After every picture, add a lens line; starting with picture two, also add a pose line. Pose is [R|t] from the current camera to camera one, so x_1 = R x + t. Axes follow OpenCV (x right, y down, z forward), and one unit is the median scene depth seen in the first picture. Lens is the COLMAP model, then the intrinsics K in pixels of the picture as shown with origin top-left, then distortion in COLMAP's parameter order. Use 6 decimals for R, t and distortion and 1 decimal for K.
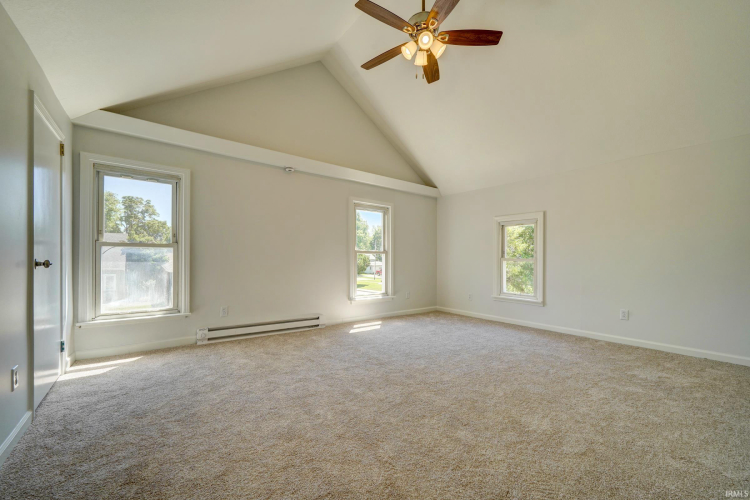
lens RADIAL K [[300.4, 0, 374.8], [0, 300.4, 261.5], [0, 0, 1]] dist [0.001213, 0.000125]
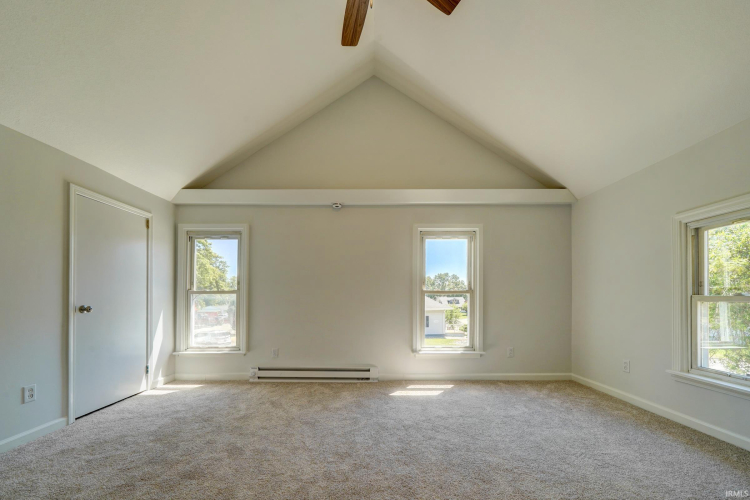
lens RADIAL K [[283.0, 0, 375.0], [0, 283.0, 299.4], [0, 0, 1]] dist [-0.001224, 0.000036]
pose [[0.794133, -0.014308, -0.607575, 0.337618], [0.007643, 0.999879, -0.013557, -0.004076], [0.607696, 0.006122, 0.794146, 0.379128]]
